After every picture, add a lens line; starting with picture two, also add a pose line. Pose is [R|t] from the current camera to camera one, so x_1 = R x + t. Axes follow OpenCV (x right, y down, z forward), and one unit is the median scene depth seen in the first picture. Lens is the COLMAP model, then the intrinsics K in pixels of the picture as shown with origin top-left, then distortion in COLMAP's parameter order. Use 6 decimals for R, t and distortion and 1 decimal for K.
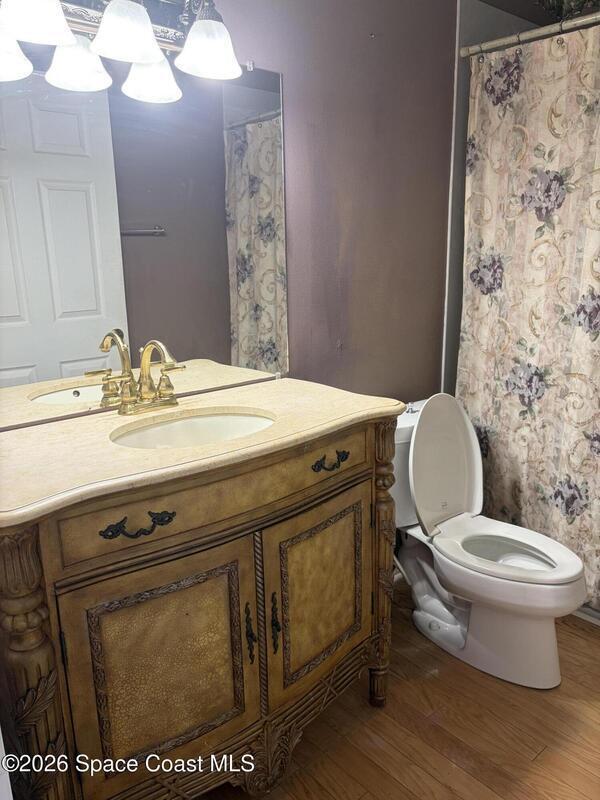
lens RADIAL K [[603.4, 0, 300.0], [0, 603.4, 404.8], [0, 0, 1]] dist [0.048483, -0.039333]
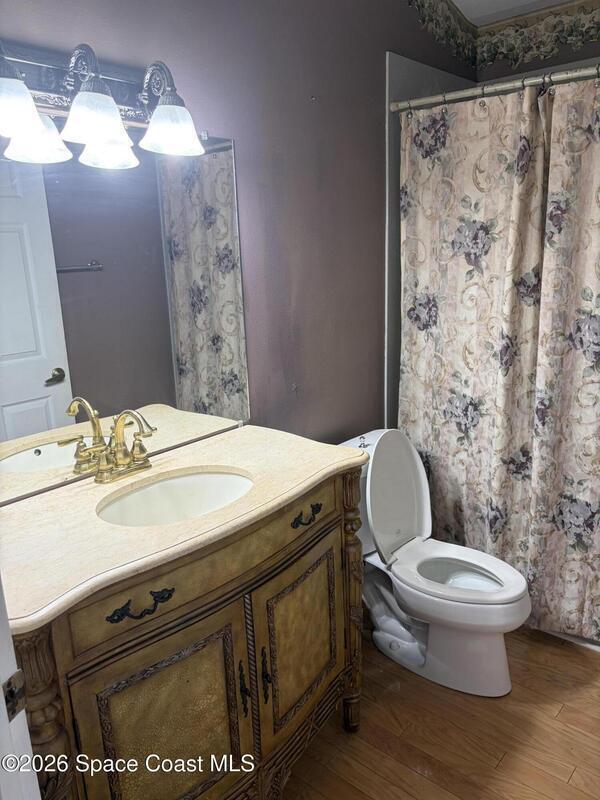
lens RADIAL K [[603.4, 0, 295.1], [0, 603.4, 402.8], [0, 0, 1]] dist [0.048483, -0.039333]
pose [[0.990055, -0.049777, 0.131582, -0.086265], [0.048279, 0.998728, 0.014556, -0.106066], [-0.132139, -0.008059, 0.991198, -0.048008]]
